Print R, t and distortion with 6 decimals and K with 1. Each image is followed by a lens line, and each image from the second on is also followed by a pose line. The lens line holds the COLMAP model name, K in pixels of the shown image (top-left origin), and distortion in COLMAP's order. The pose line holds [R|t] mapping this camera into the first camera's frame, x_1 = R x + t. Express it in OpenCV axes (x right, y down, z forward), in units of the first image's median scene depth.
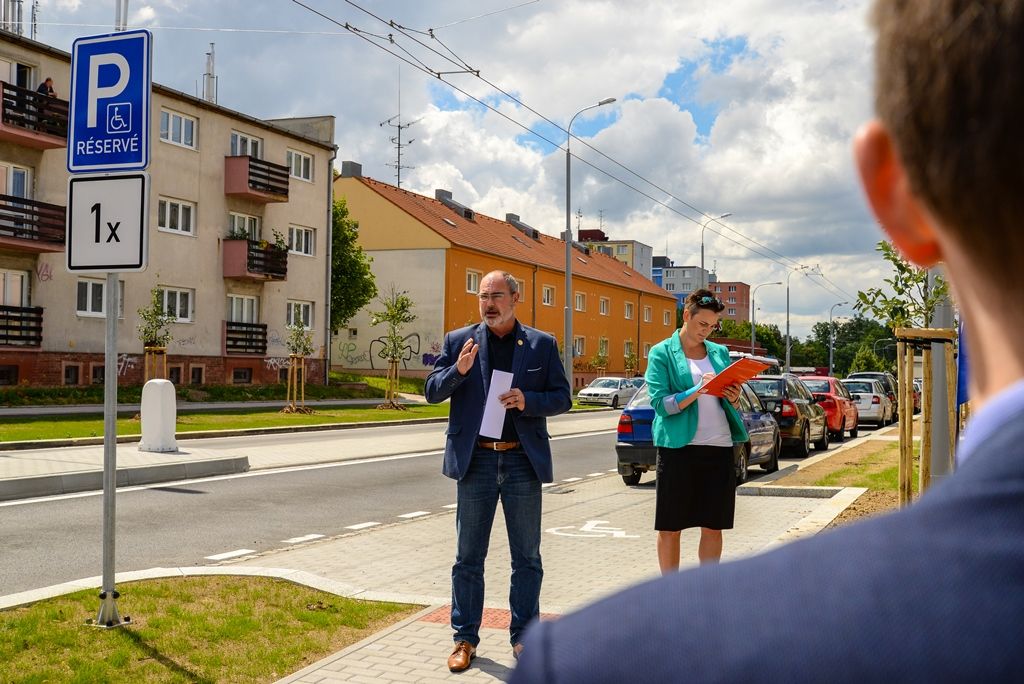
lens RADIAL K [[1219.2, 0, 510.5], [0, 1219.2, 343.0], [0, 0, 1]] dist [-0.010053, 0.000000]
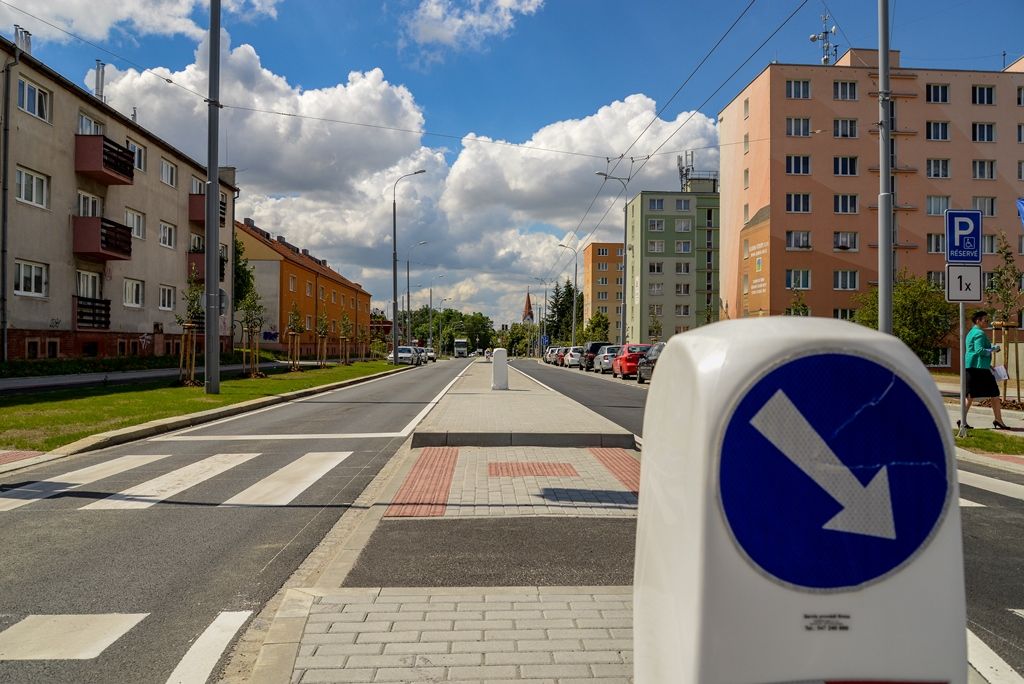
lens RADIAL K [[827.3, 0, 508.1], [0, 827.3, 345.0], [0, 0, 1]] dist [-0.034477, 0.000393]
pose [[0.910397, -0.010751, 0.413595, -0.357784], [-0.000077, 0.999658, 0.026155, -0.002314], [-0.413735, -0.023844, 0.910085, -0.034499]]
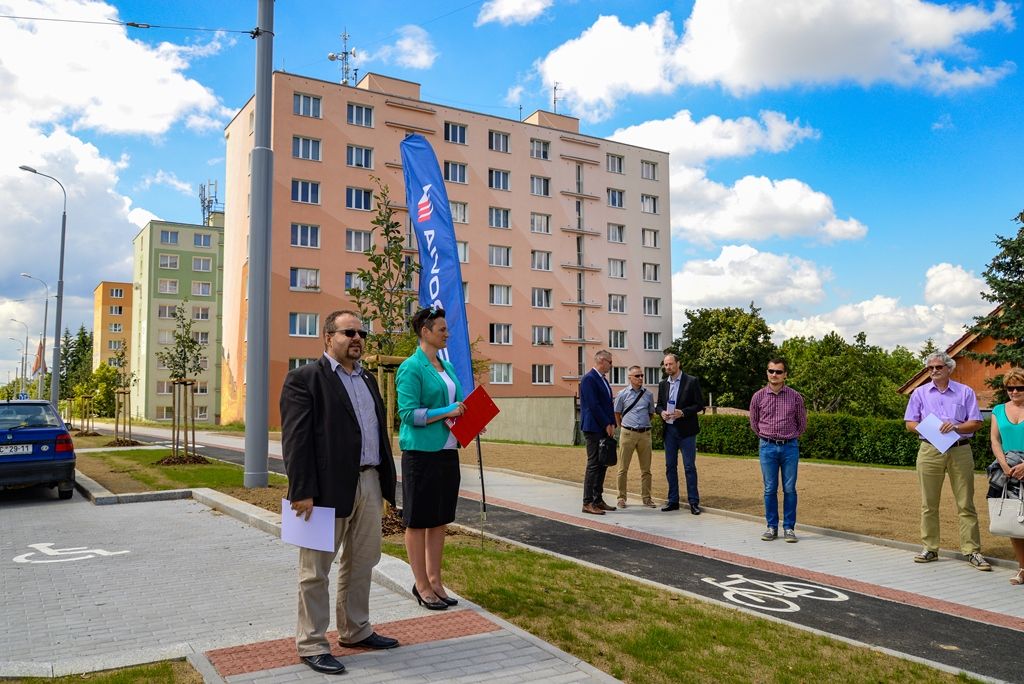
lens RADIAL K [[849.1, 0, 513.4], [0, 849.1, 338.8], [0, 0, 1]] dist [0.006937, 0.001538]
pose [[0.587431, 0.043951, 0.808080, -0.309531], [-0.006118, 0.998737, -0.049873, -0.001394], [-0.809251, 0.024353, 0.586958, -0.010123]]
